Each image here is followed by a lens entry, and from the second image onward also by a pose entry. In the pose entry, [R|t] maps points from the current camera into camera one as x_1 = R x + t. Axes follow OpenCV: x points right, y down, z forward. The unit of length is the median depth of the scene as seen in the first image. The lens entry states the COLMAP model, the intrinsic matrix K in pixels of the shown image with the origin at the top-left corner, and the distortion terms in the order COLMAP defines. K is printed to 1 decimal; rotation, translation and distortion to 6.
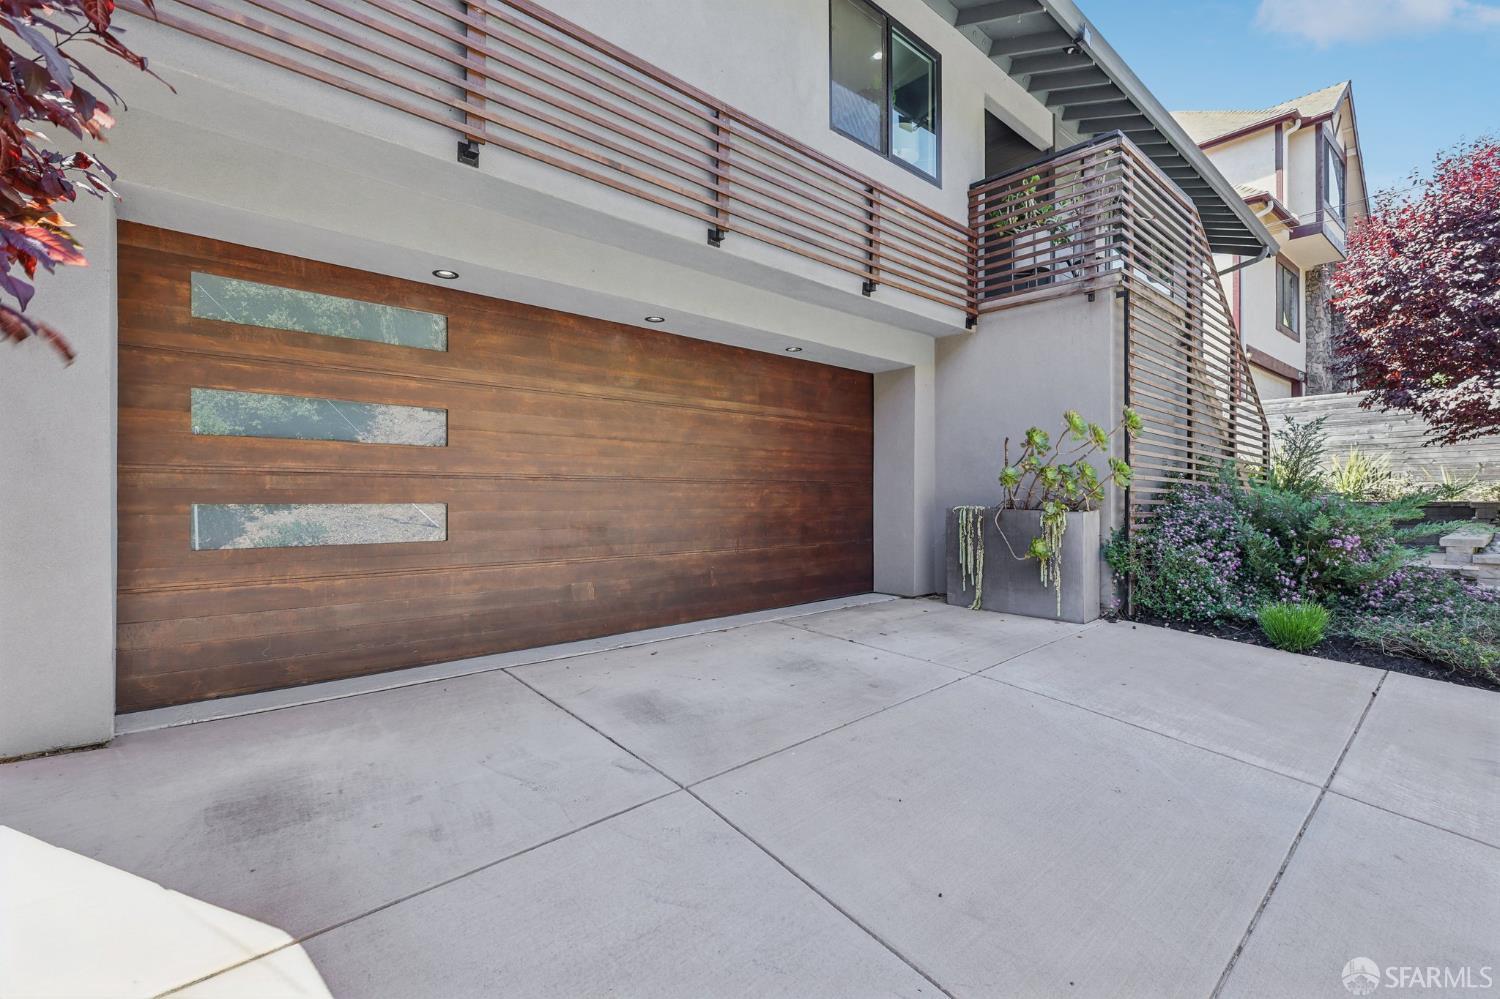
lens RADIAL K [[667.4, 0, 754.1], [0, 667.4, 503.5], [0, 0, 1]] dist [-0.001754, 0.000902]
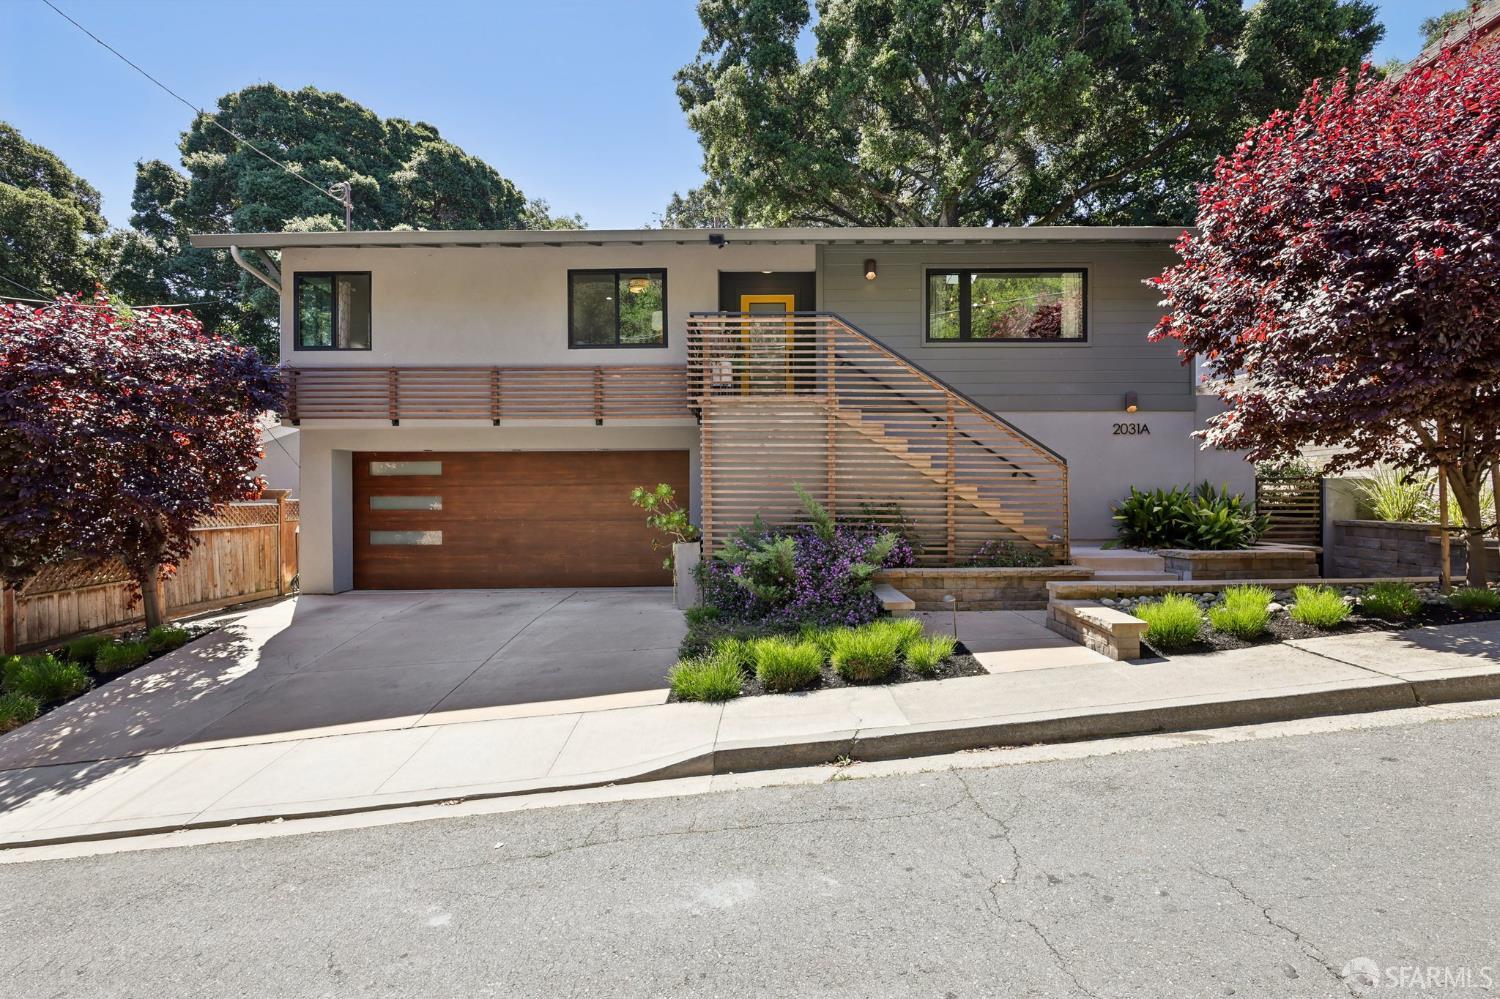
lens RADIAL K [[667.4, 0, 753.9], [0, 667.4, 497.1], [0, 0, 1]] dist [-0.001754, 0.000902]
pose [[0.742715, -0.001551, -0.669606, 2.096139], [0.001006, 0.999999, -0.001201, -0.121812], [0.669607, 0.000218, 0.742716, -0.147196]]
